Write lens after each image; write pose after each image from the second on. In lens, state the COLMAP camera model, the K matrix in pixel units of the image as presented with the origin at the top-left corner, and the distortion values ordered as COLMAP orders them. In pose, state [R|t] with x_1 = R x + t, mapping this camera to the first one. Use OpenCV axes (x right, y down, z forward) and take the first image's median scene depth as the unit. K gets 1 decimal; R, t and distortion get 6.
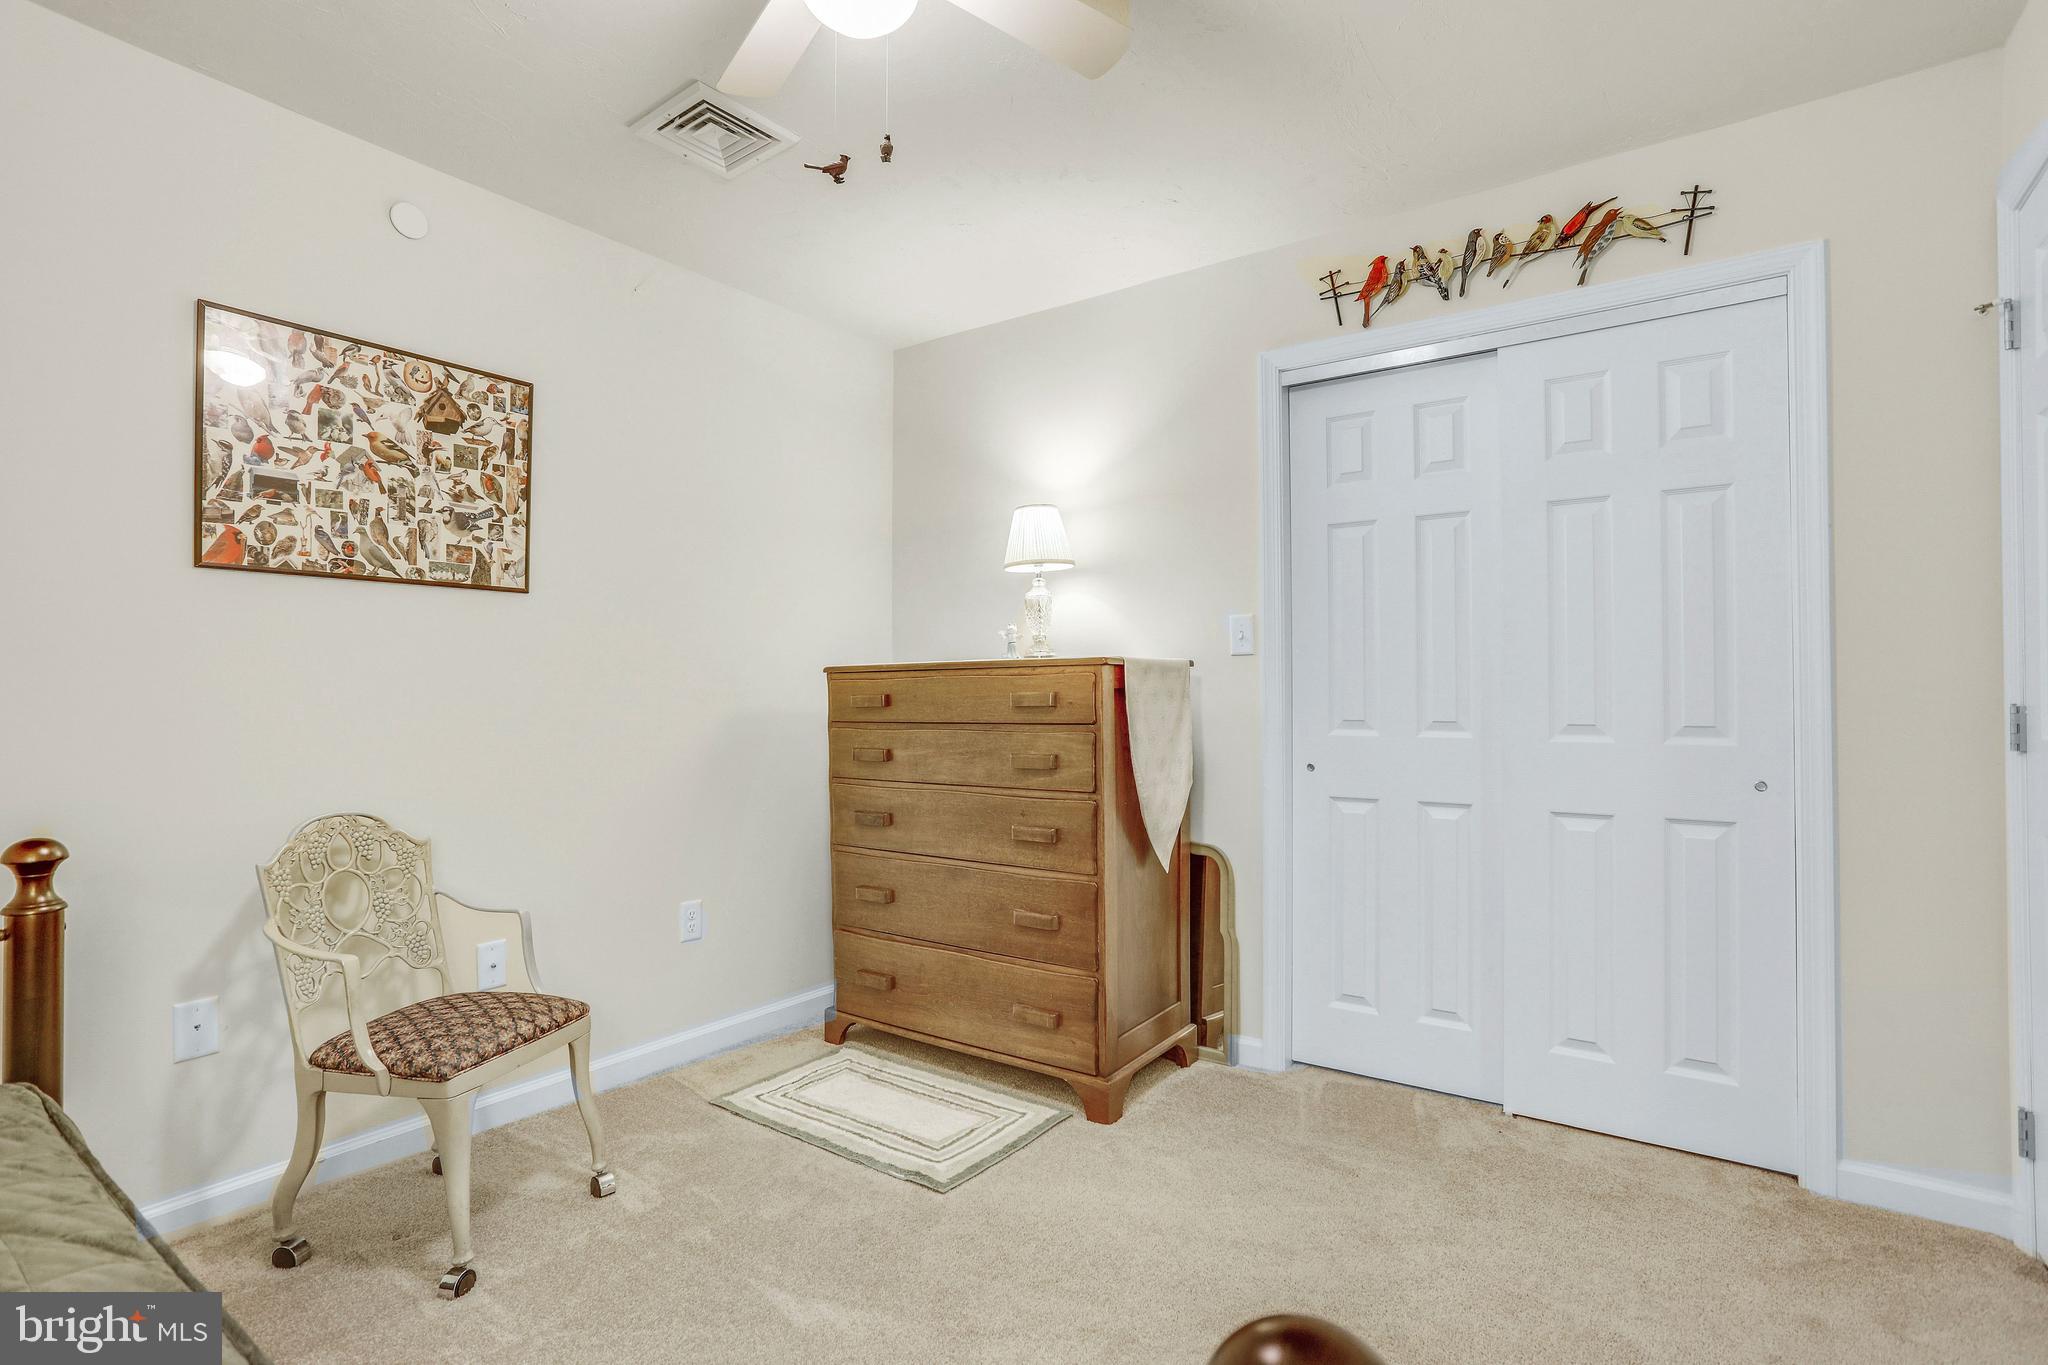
lens RADIAL K [[989.2, 0, 1028.9], [0, 989.2, 680.0], [0, 0, 1]] dist [-0.027944, 0.006782]
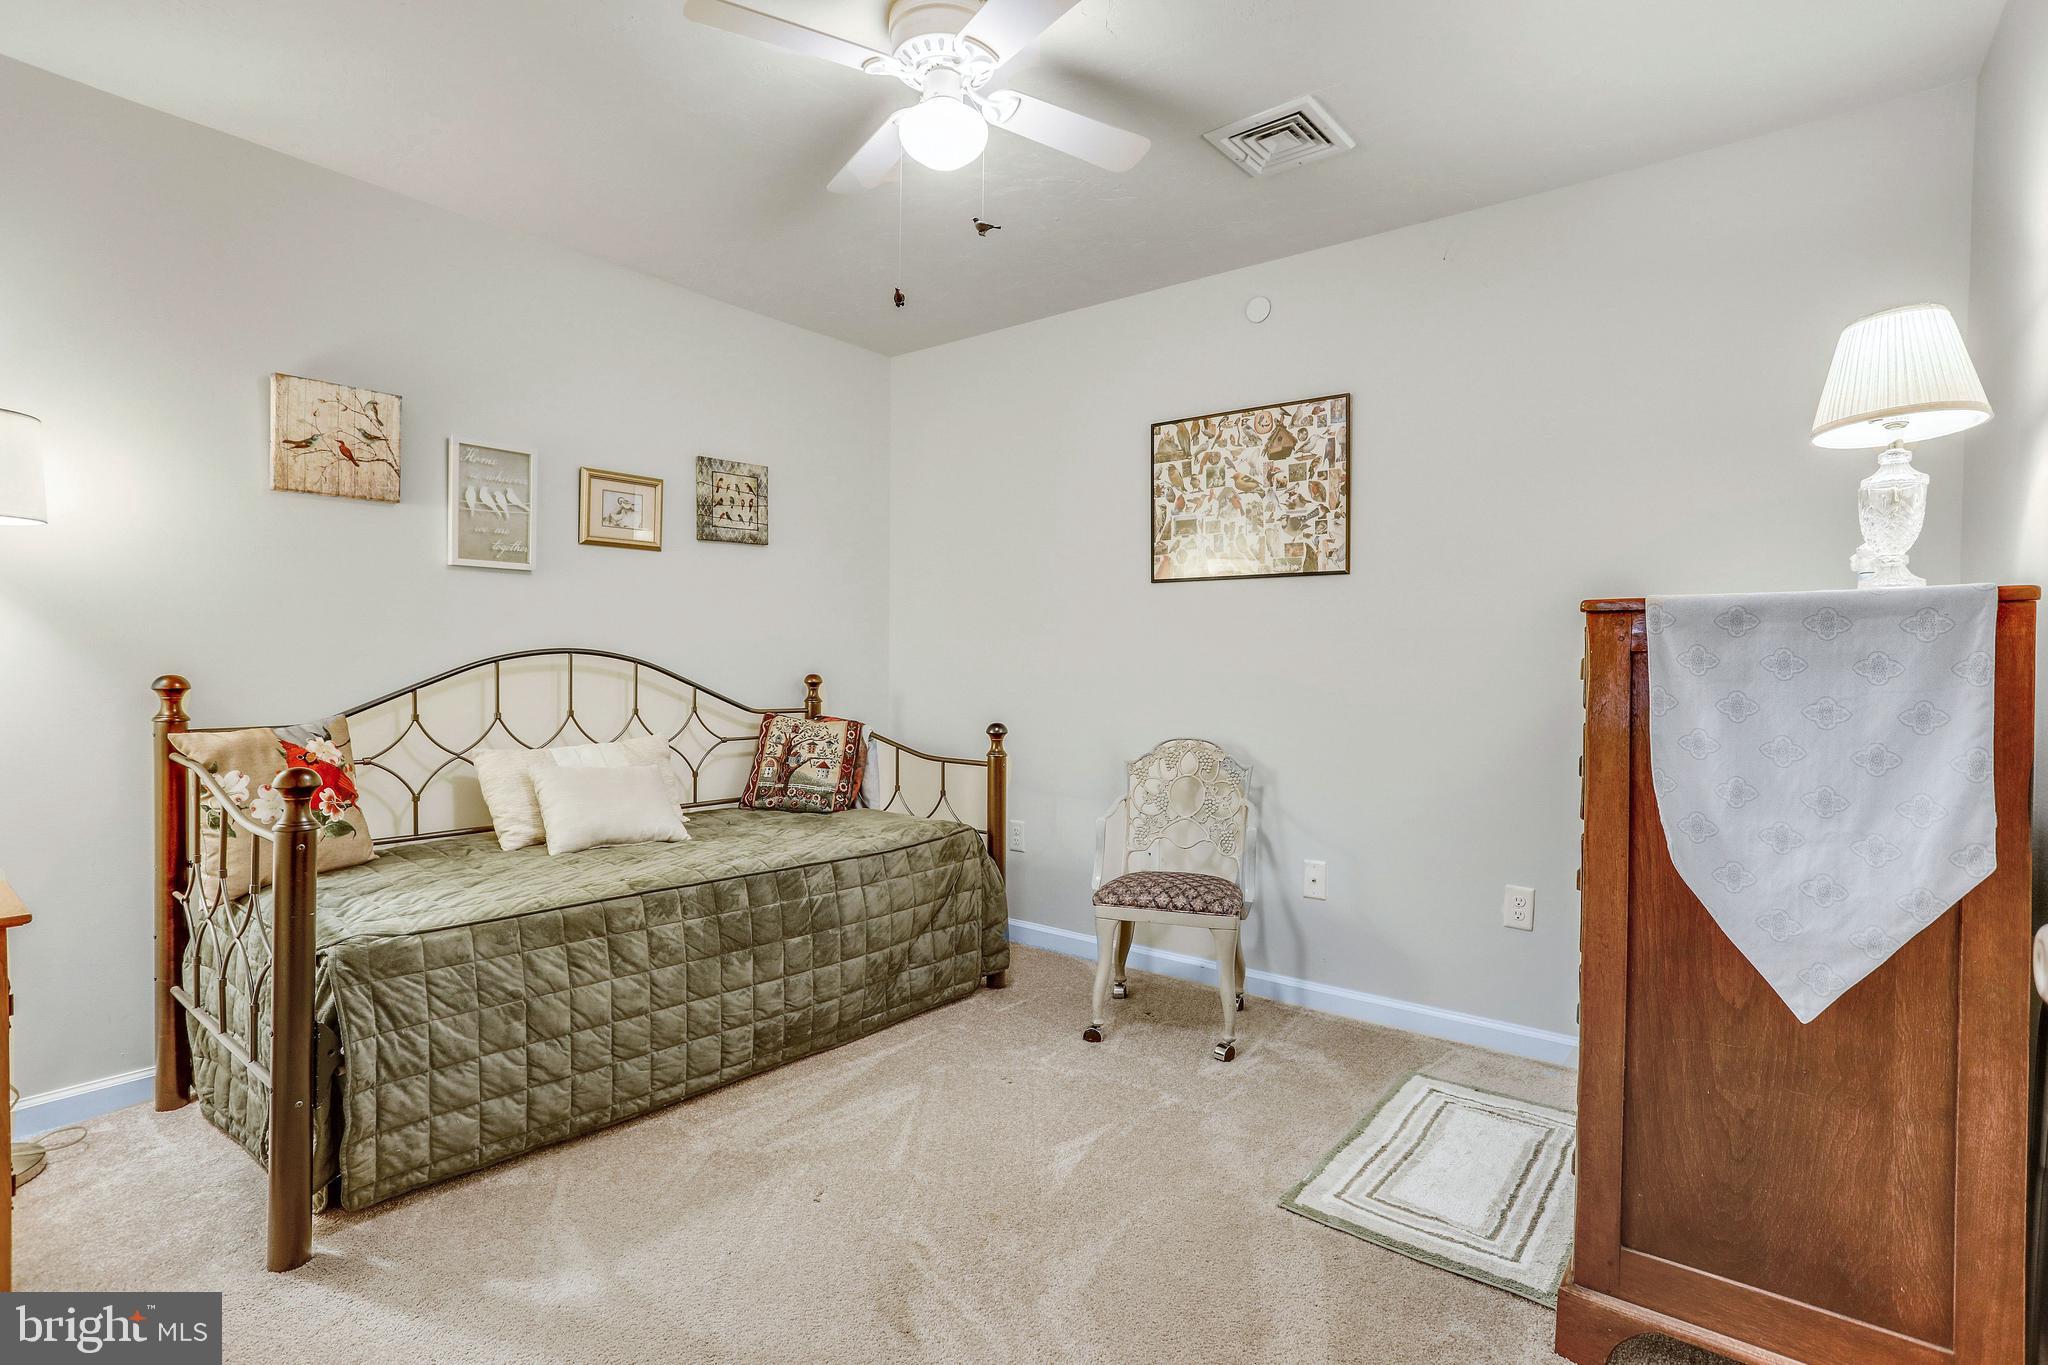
lens RADIAL K [[989.2, 0, 1030.5], [0, 989.2, 679.7], [0, 0, 1]] dist [-0.027944, 0.006782]
pose [[-0.042625, 0.021564, -0.998858, 0.729202], [0.002860, 0.999766, 0.021462, 0.011966], [0.999087, -0.001942, -0.042677, 0.719602]]
